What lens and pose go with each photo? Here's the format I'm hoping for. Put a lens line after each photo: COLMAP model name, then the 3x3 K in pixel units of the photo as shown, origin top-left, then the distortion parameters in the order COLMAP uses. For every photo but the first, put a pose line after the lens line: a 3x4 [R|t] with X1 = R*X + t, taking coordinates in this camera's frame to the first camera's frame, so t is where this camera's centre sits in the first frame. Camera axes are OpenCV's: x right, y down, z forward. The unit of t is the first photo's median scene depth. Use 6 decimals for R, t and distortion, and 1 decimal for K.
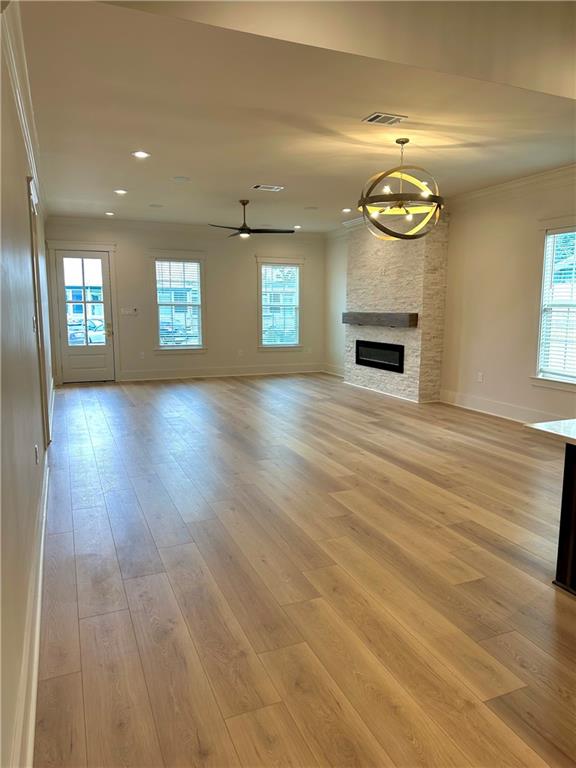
lens RADIAL K [[540.9, 0, 288.0], [0, 540.9, 384.0], [0, 0, 1]] dist [0.033633, -0.001460]
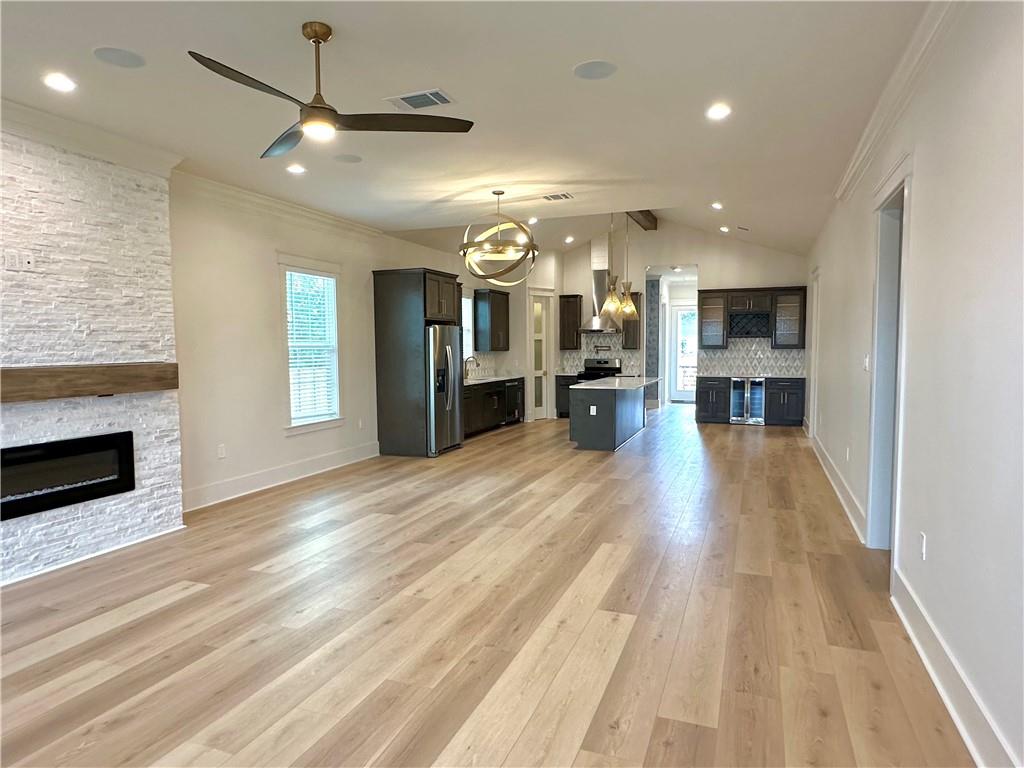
lens RADIAL K [[623.1, 0, 512.0], [0, 623.1, 384.0], [0, 0, 1]] dist [-0.003427, -0.000272]
pose [[-0.722858, -0.035075, 0.690105, -0.405998], [0.108594, 0.980534, 0.163584, -0.165977], [-0.682410, 0.193189, -0.704979, 1.159428]]
